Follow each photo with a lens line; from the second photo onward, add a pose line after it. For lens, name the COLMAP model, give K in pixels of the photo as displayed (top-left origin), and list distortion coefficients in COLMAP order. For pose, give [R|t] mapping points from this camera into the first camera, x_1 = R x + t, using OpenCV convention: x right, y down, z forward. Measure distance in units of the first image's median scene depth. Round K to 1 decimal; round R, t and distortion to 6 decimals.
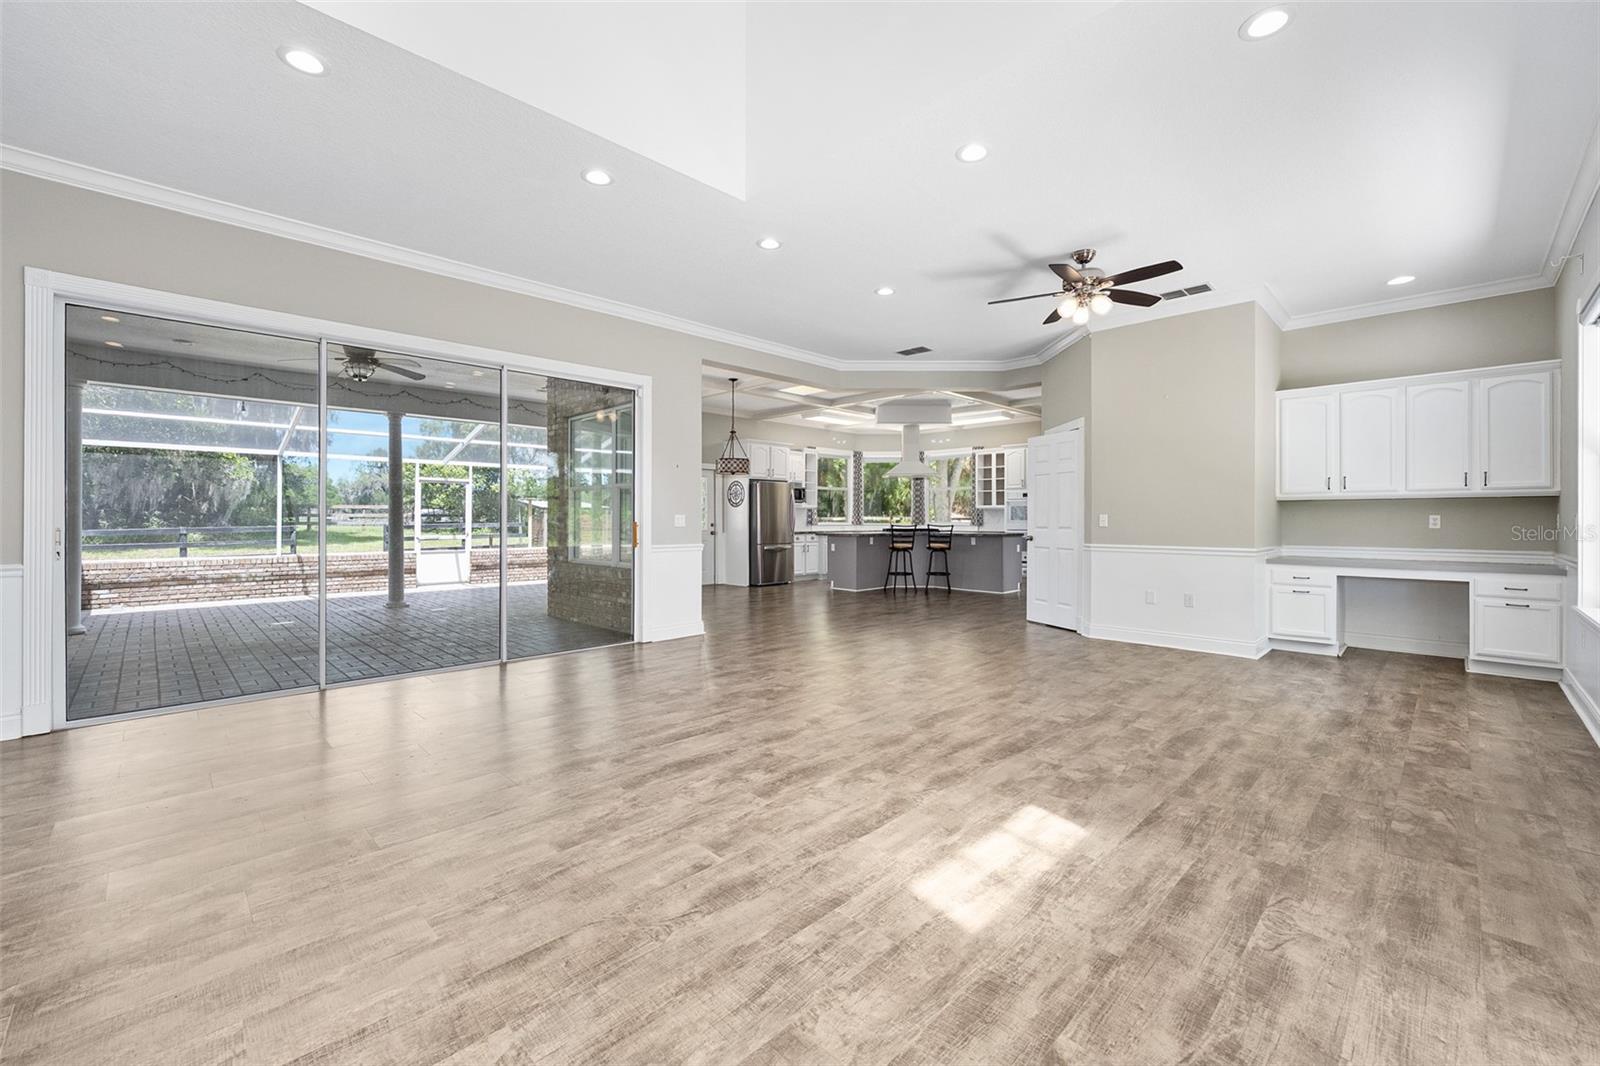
lens RADIAL K [[651.9, 0, 796.4], [0, 651.9, 514.7], [0, 0, 1]] dist [-0.001299, -0.000027]
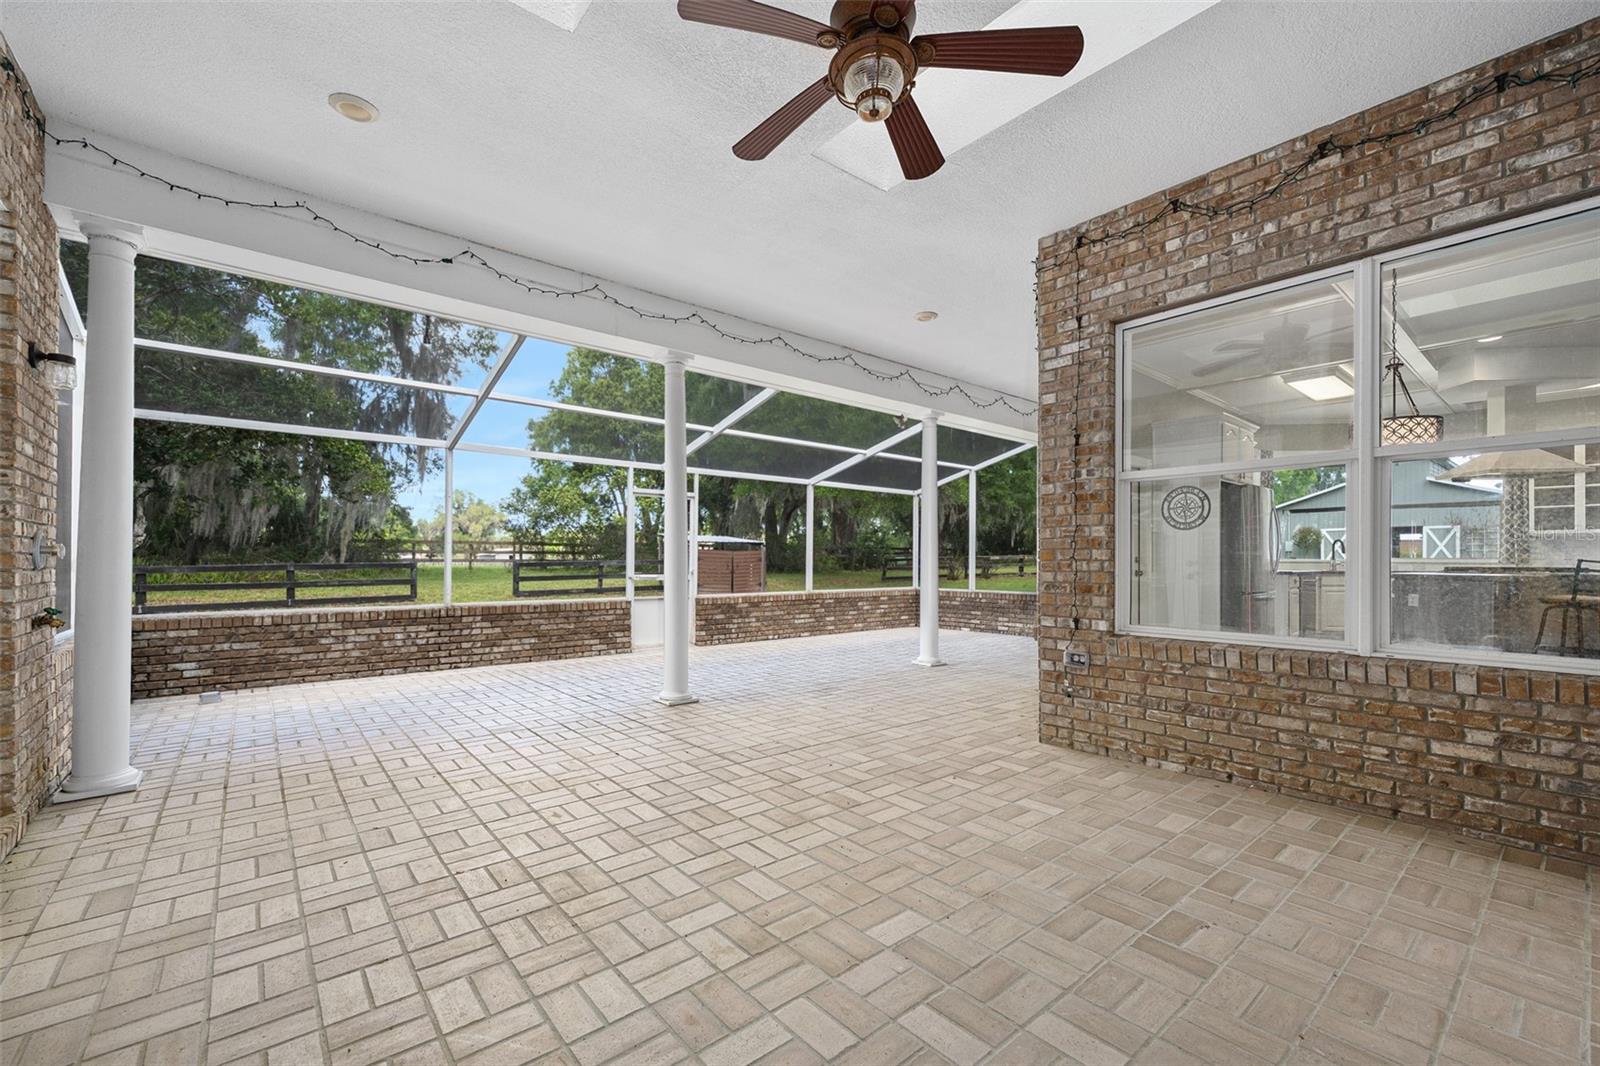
lens RADIAL K [[645.1, 0, 808.2], [0, 645.1, 556.5], [0, 0, 1]] dist [-0.000963, -0.000092]
pose [[0.997737, 0.003630, -0.067140, -0.392506], [-0.003522, 0.999992, 0.001728, 0.012587], [0.067145, -0.001487, 0.997742, 0.384397]]
